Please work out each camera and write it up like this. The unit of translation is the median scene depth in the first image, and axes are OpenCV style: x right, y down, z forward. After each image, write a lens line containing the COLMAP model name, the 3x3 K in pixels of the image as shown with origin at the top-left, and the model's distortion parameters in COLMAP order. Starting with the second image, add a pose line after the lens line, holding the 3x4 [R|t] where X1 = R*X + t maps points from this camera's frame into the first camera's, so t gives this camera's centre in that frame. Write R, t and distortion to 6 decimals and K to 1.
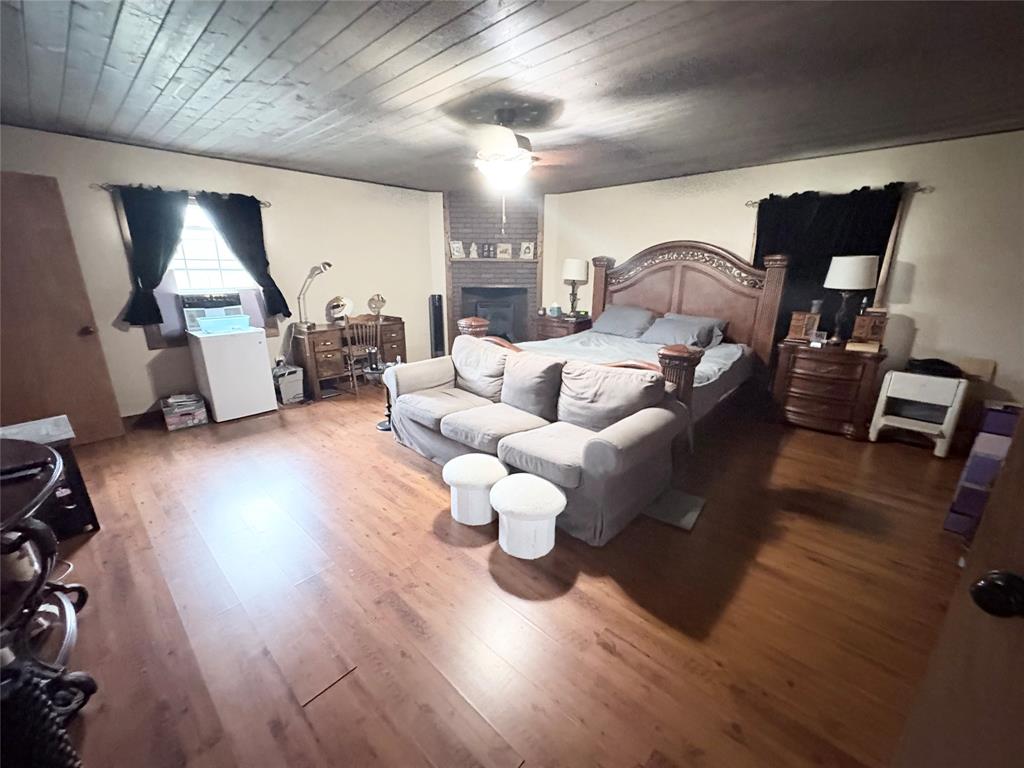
lens RADIAL K [[414.6, 0, 503.8], [0, 414.6, 391.3], [0, 0, 1]] dist [0.001745, 0.000095]
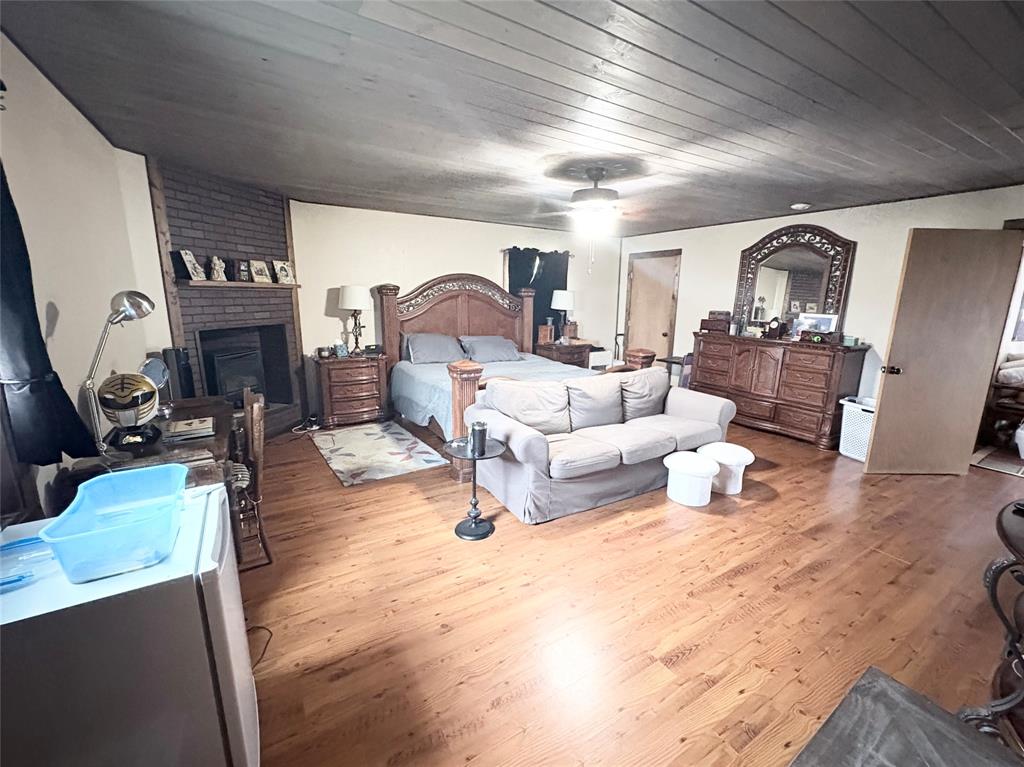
lens RADIAL K [[414.6, 0, 503.8], [0, 414.6, 390.8], [0, 0, 1]] dist [0.001745, 0.000095]
pose [[0.276133, -0.234171, 0.932156, -0.883738], [0.255574, 0.952837, 0.163658, -0.248559], [-0.926516, 0.193044, 0.322958, 0.687508]]
